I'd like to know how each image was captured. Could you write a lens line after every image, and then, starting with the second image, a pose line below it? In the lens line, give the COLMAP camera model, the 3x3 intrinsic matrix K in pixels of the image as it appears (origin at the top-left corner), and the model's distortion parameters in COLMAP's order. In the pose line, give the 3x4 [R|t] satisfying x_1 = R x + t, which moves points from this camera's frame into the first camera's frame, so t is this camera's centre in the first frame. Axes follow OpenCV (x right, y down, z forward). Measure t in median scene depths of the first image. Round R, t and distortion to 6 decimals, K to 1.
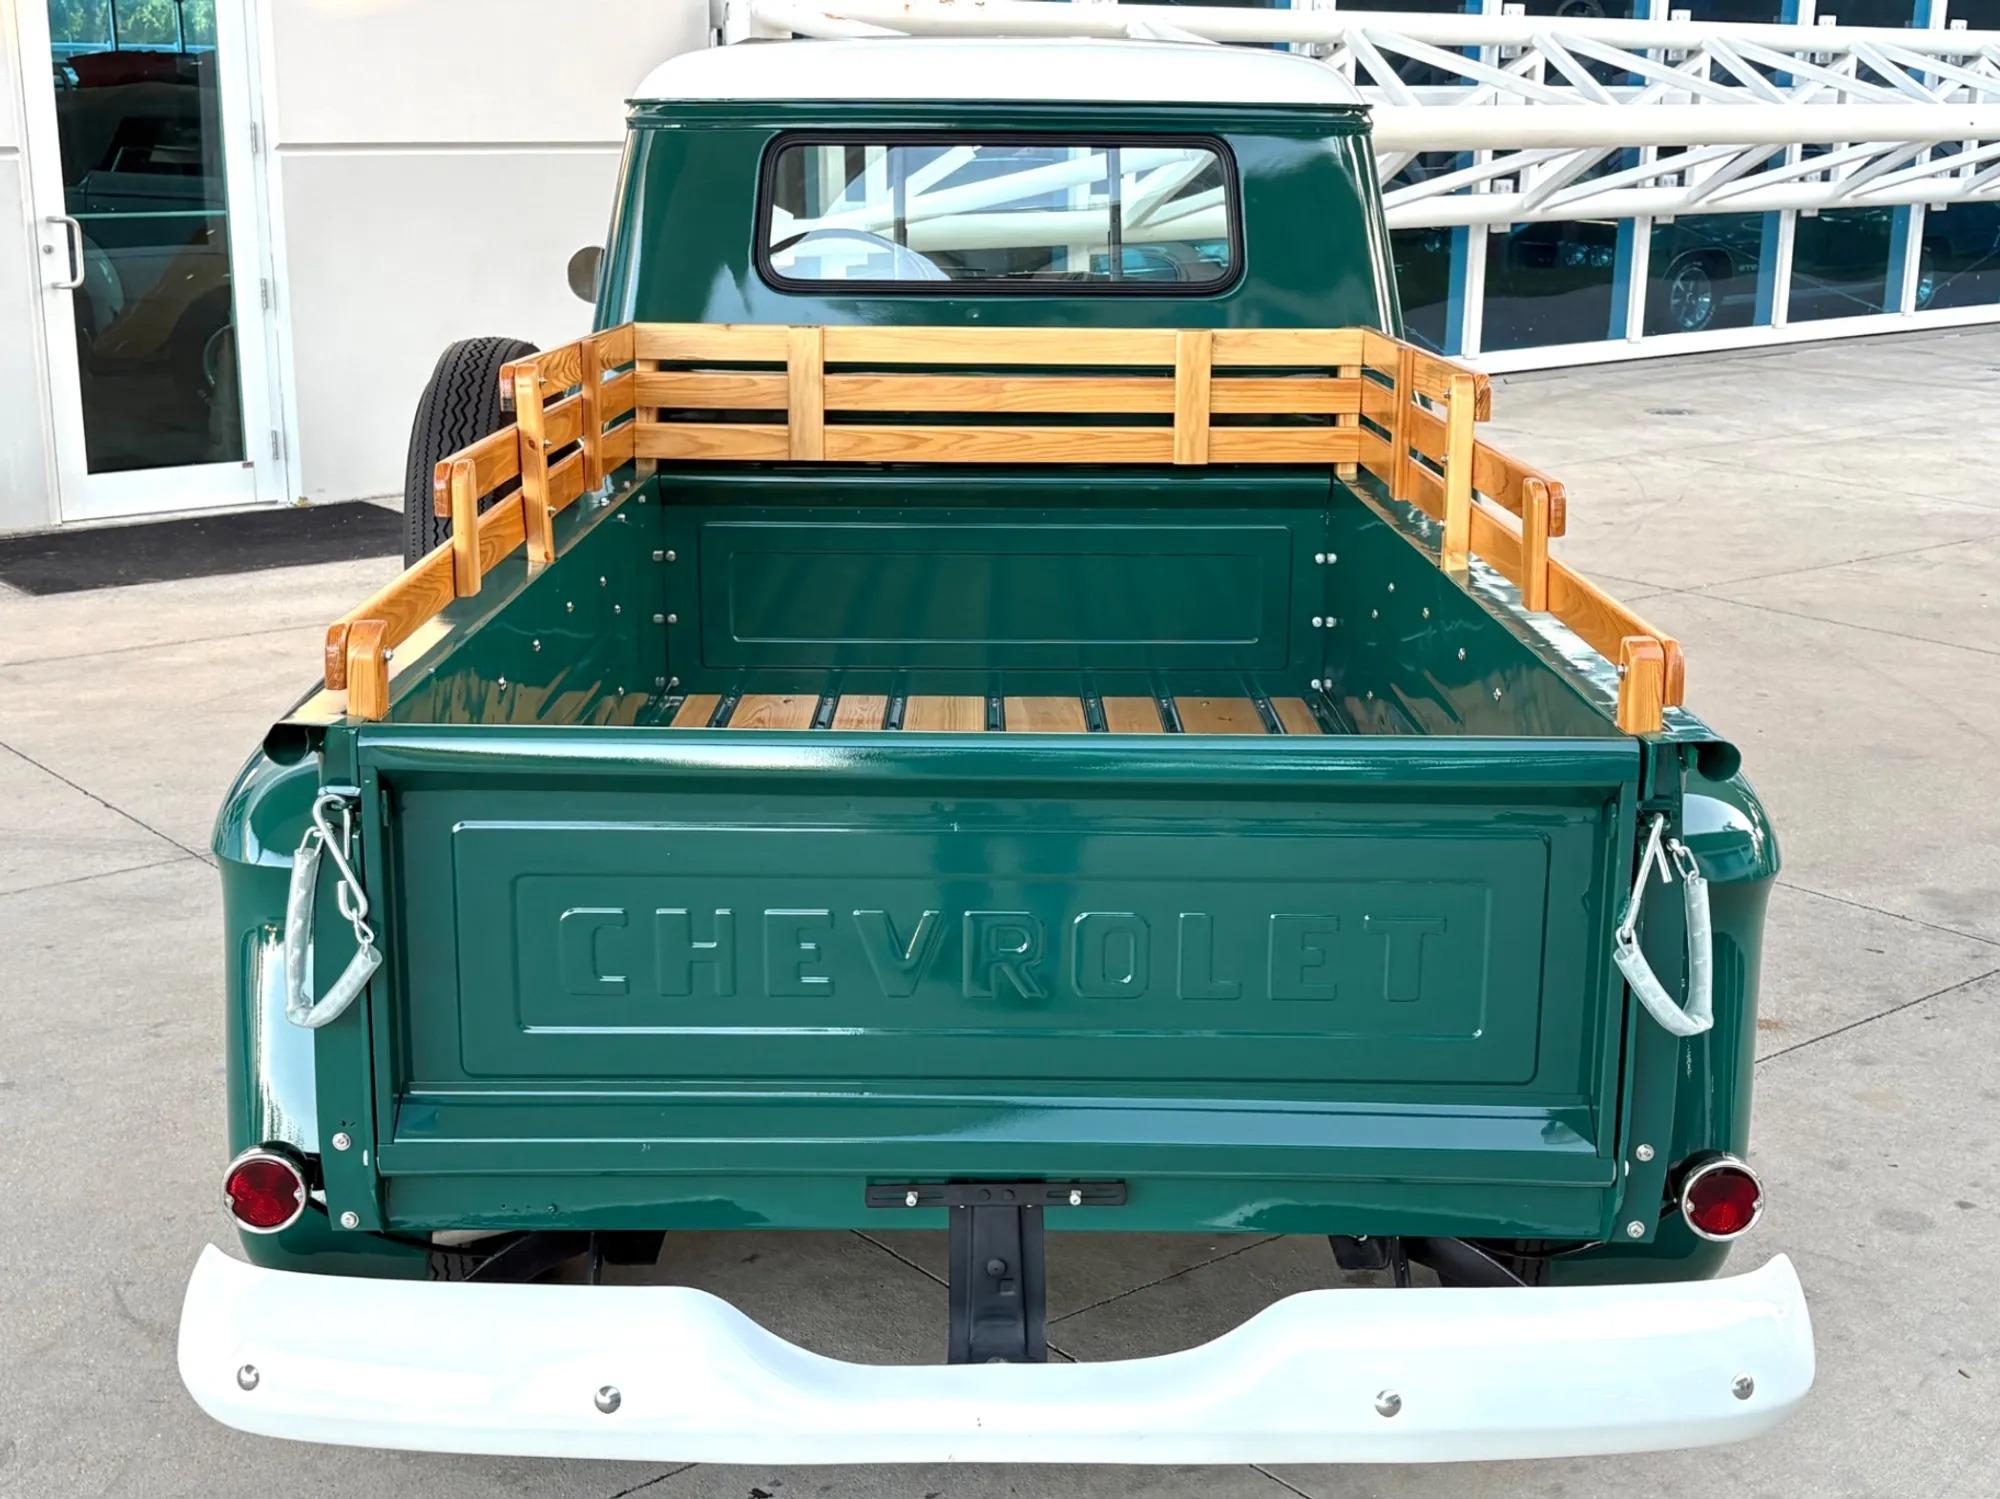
lens RADIAL K [[2542.2, 0, 1000.9], [0, 2542.2, 753.4], [0, 0, 1]] dist [-0.006509, 0.000616]
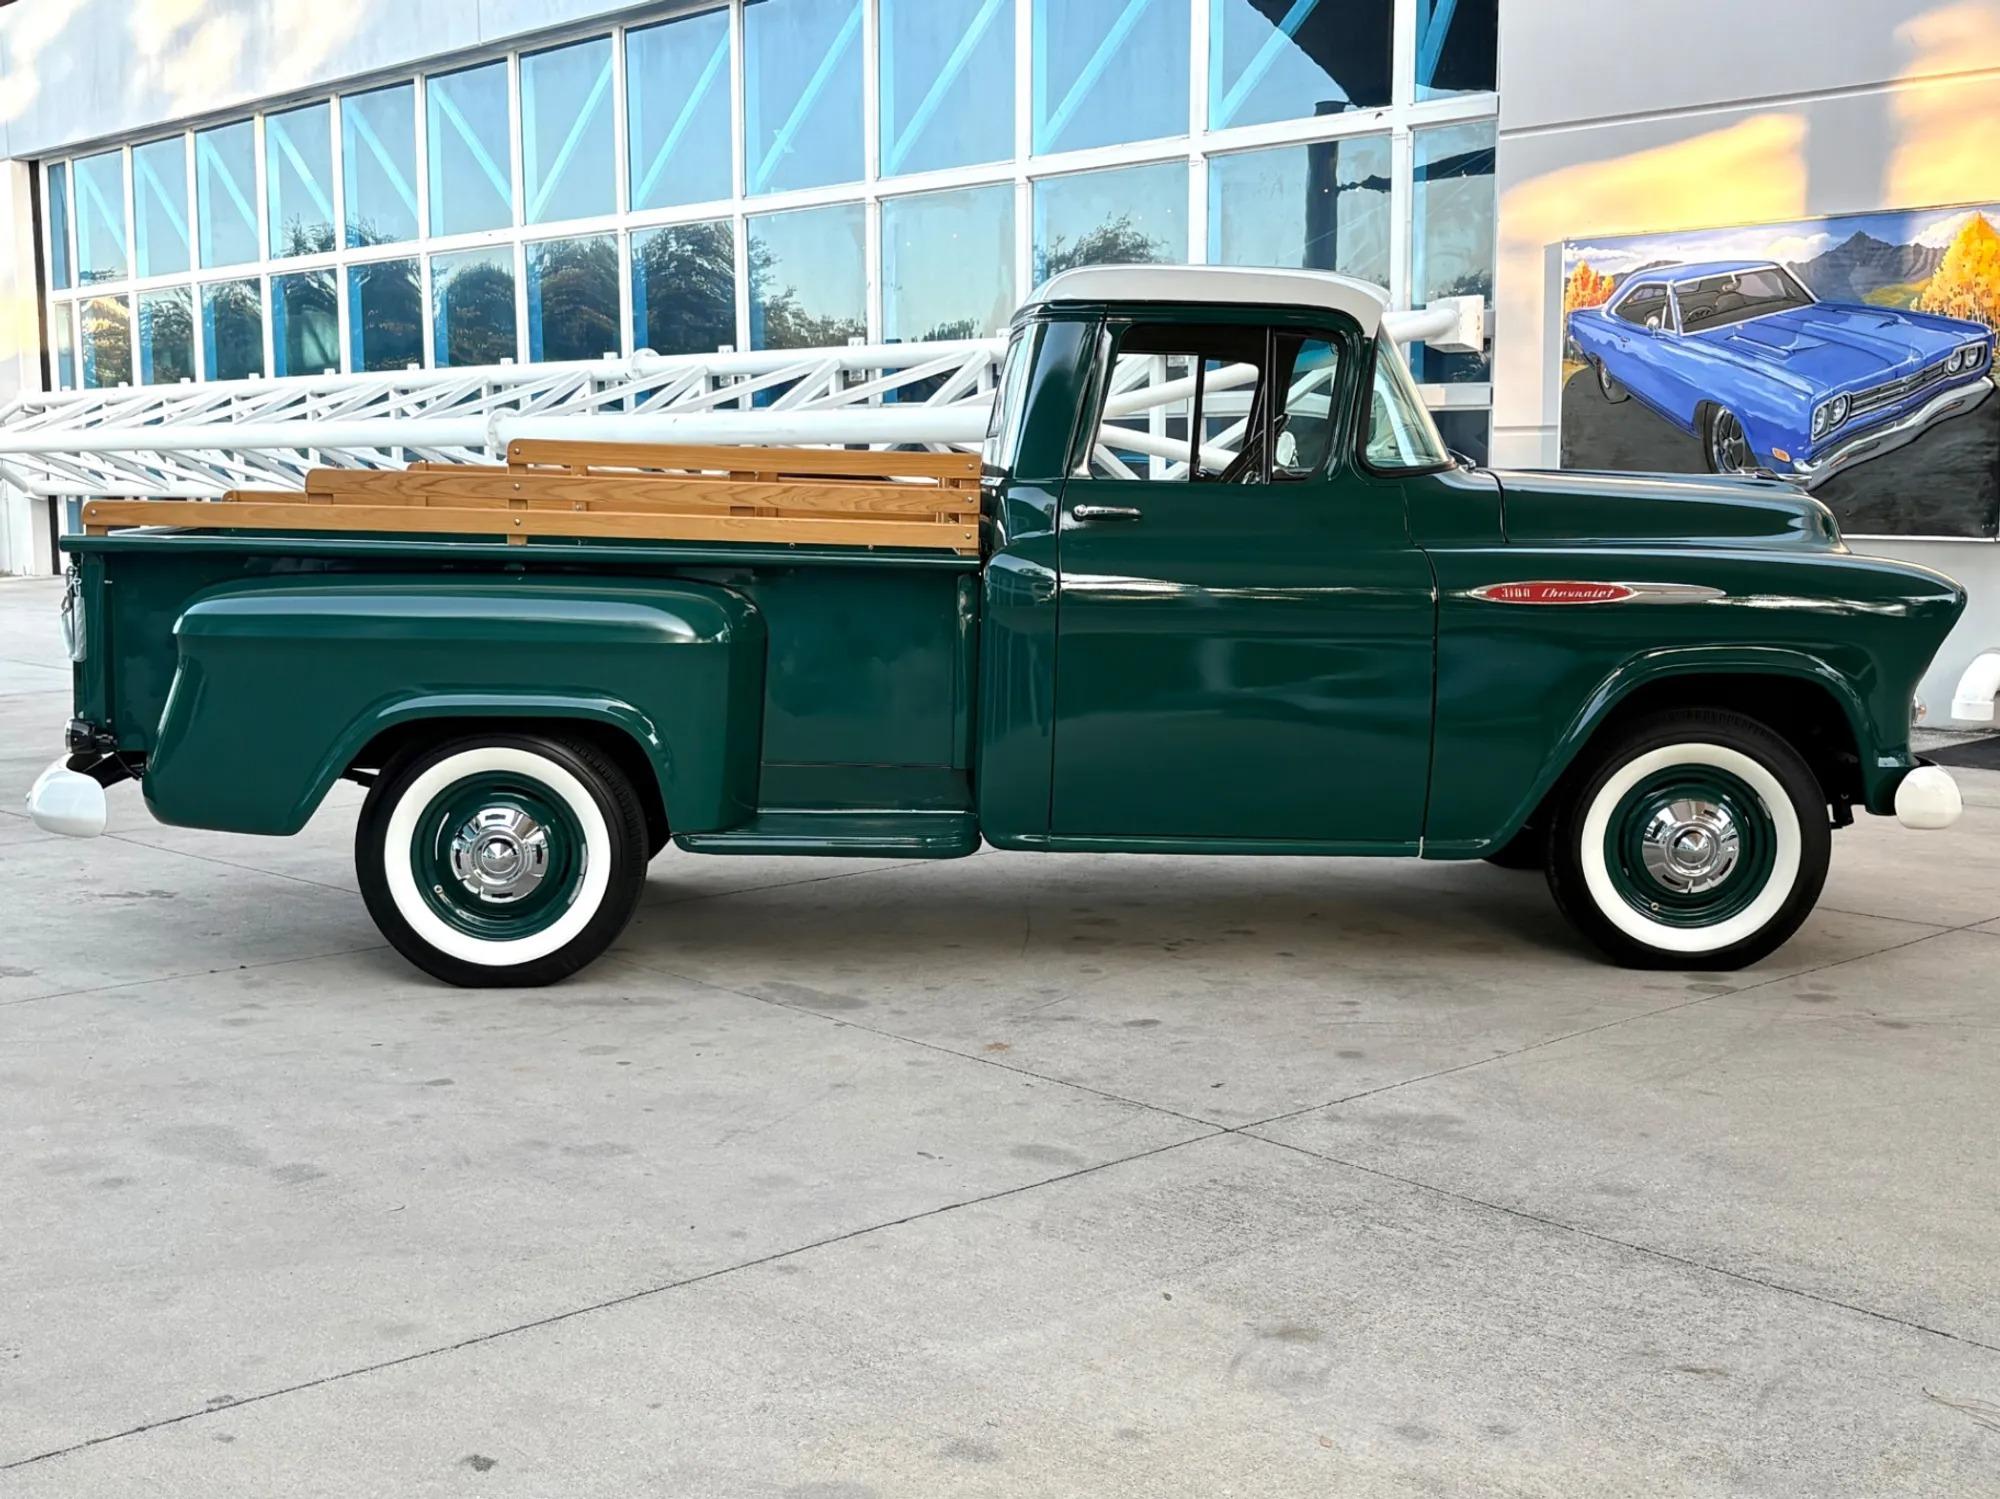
lens RADIAL K [[2493.5, 0, 1006.5], [0, 2493.5, 748.8], [0, 0, 1]] dist [0.178600, -0.644599]
pose [[0.050838, 0.114711, -0.992097, 1.507972], [-0.243011, 0.964946, 0.099119, -0.148506], [0.968690, 0.236052, 0.076932, 0.933137]]
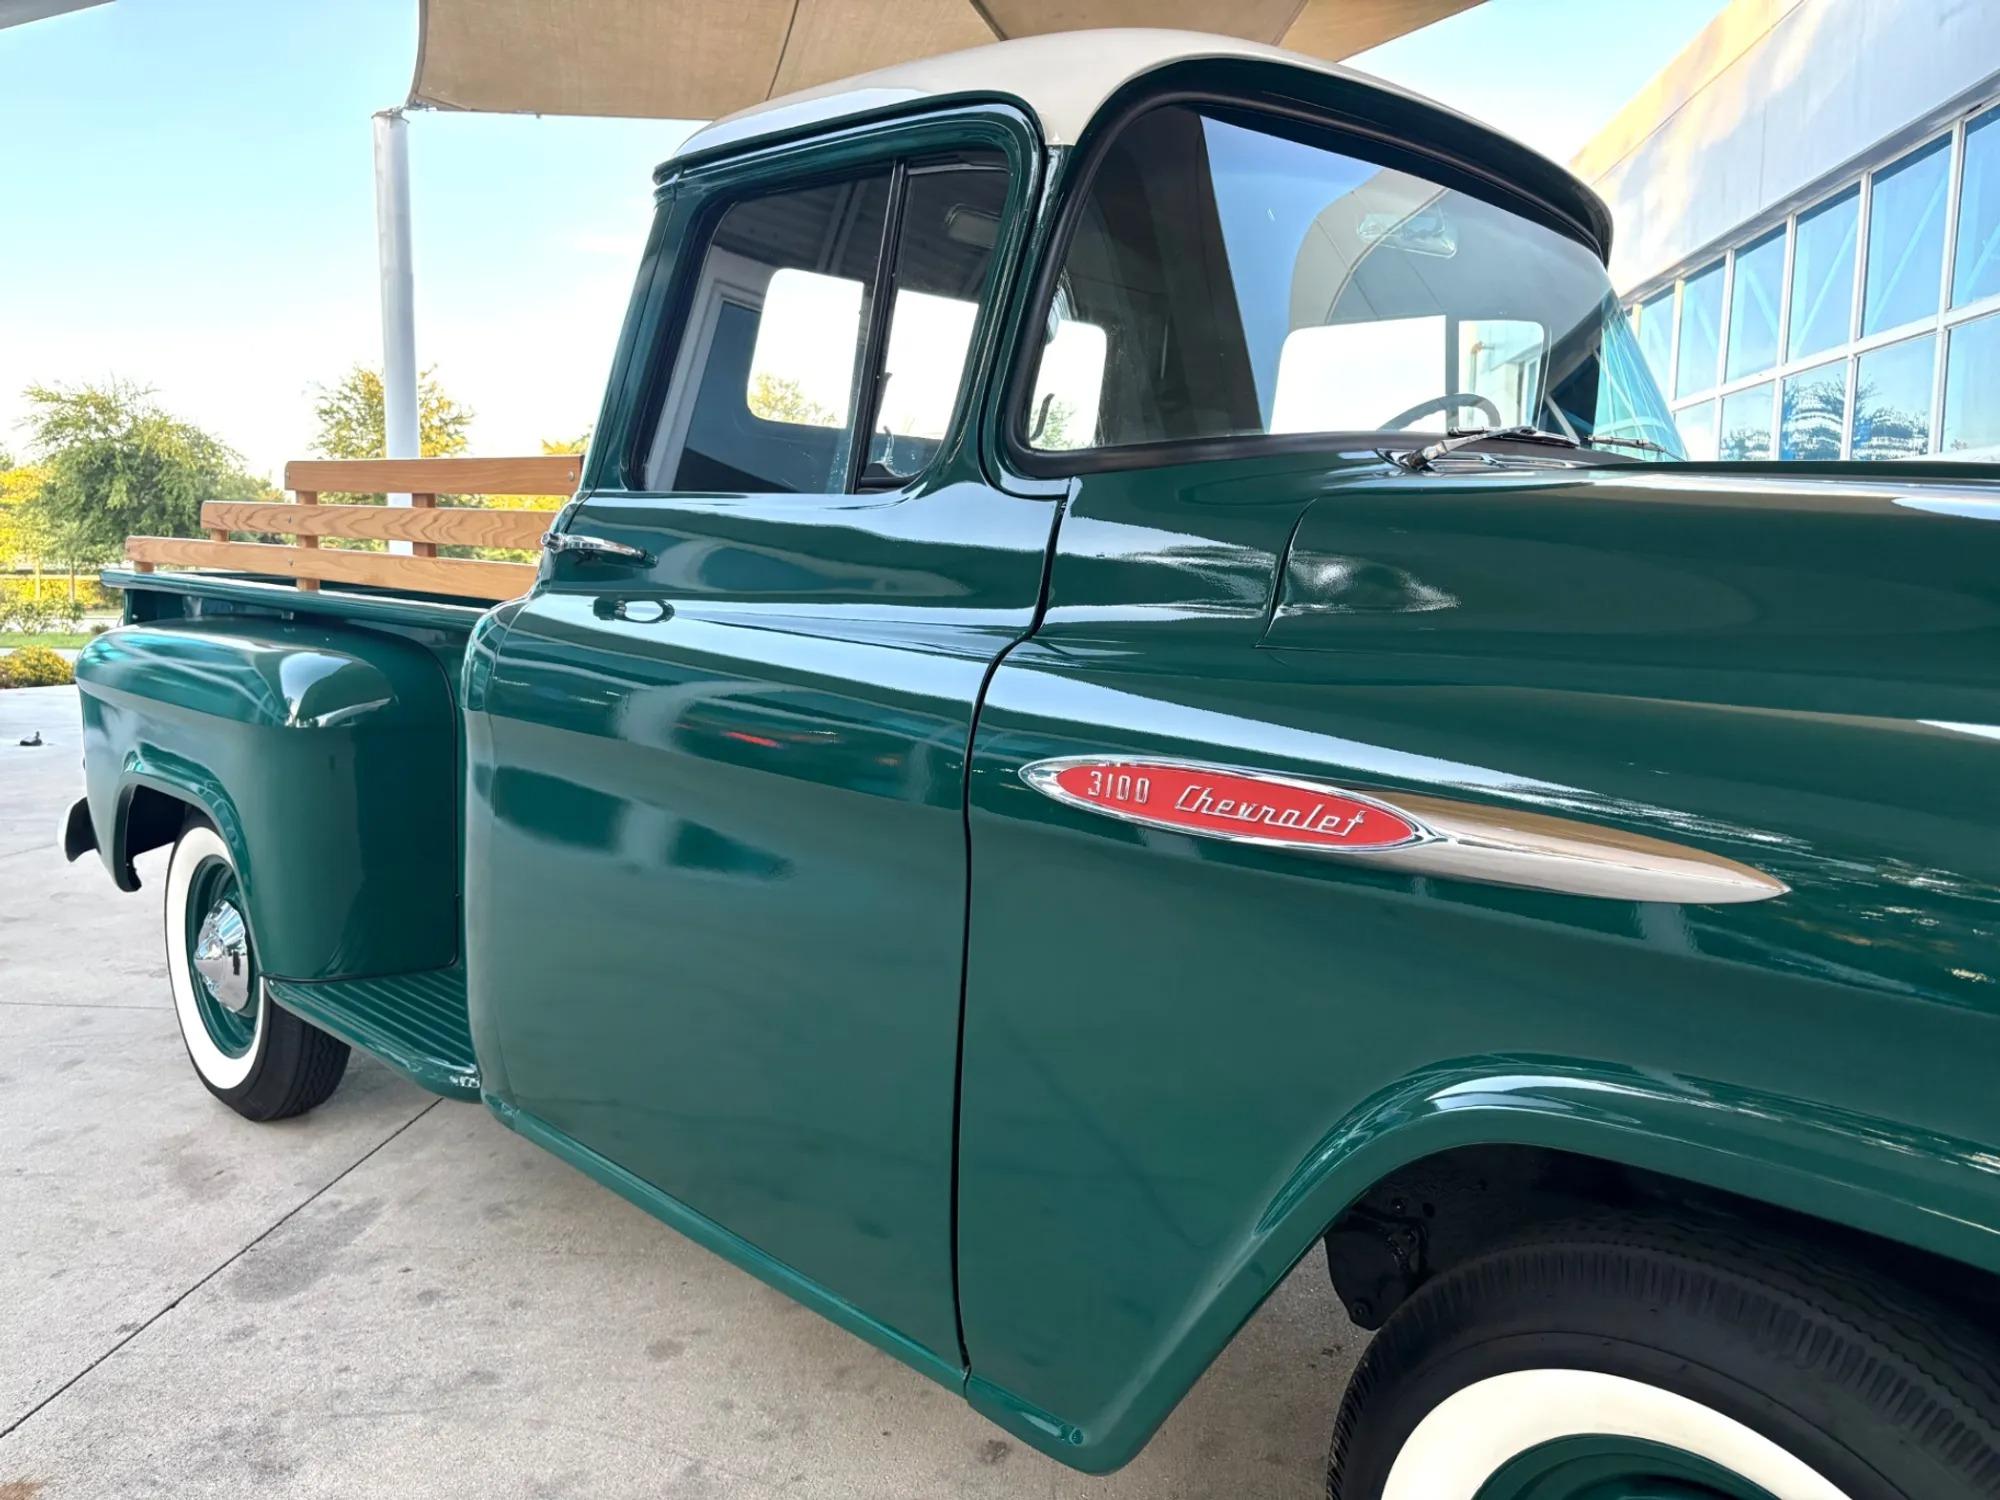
lens RADIAL K [[1521.4, 0, 993.4], [0, 1521.4, 737.9], [0, 0, 1]] dist [0.057688, -0.065118]
pose [[-0.704932, 0.069048, -0.705906, 0.409913], [-0.187275, 0.941811, 0.279140, -0.244747], [0.684104, 0.328973, -0.650983, 1.441592]]
